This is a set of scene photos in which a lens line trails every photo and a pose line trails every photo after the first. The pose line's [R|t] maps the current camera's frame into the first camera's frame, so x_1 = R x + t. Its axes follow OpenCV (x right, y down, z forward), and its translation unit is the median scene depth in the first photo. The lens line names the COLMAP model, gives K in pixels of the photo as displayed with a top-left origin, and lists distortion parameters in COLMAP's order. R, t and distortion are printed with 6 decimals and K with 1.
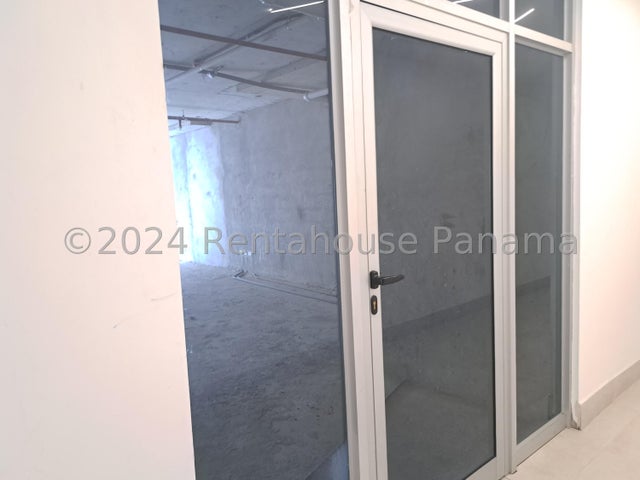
lens RADIAL K [[465.1, 0, 317.8], [0, 465.1, 241.0], [0, 0, 1]] dist [0.063899, -0.056894]
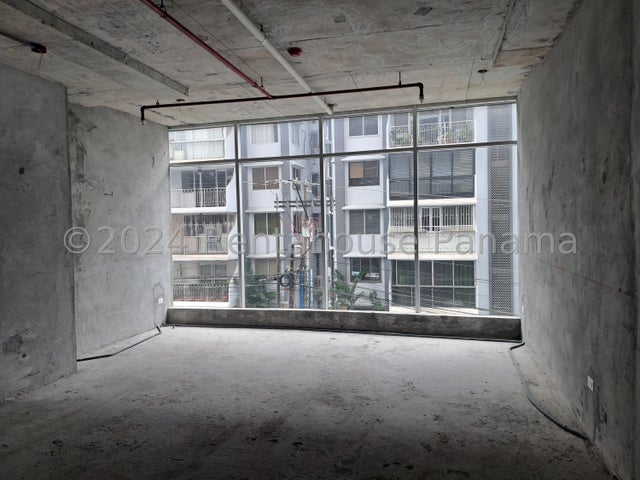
lens RADIAL K [[461.7, 0, 322.8], [0, 461.7, 239.0], [0, 0, 1]] dist [0.073879, -0.069739]
pose [[0.579749, 0.060433, -0.812551, -0.217155], [-0.096289, 0.995339, 0.005326, -0.081069], [0.809086, 0.075152, 0.582865, 0.920312]]
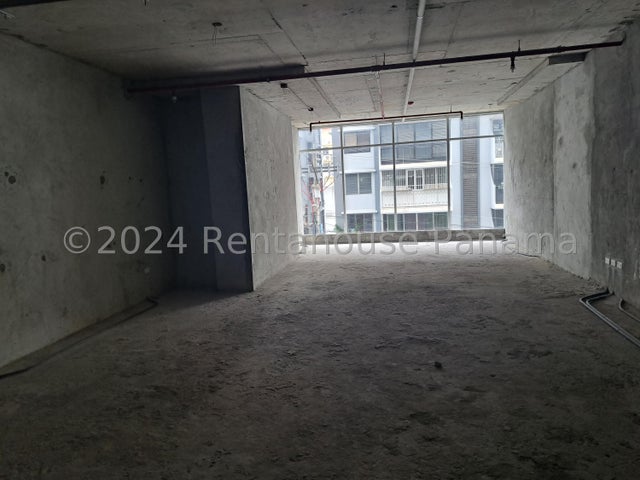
lens RADIAL K [[465.1, 0, 317.8], [0, 465.1, 241.0], [0, 0, 1]] dist [0.063899, -0.056894]
pose [[0.644231, 0.100552, -0.758193, 0.061610], [-0.061730, 0.994922, 0.079496, -0.028546], [0.762336, -0.004411, 0.647166, 0.317027]]
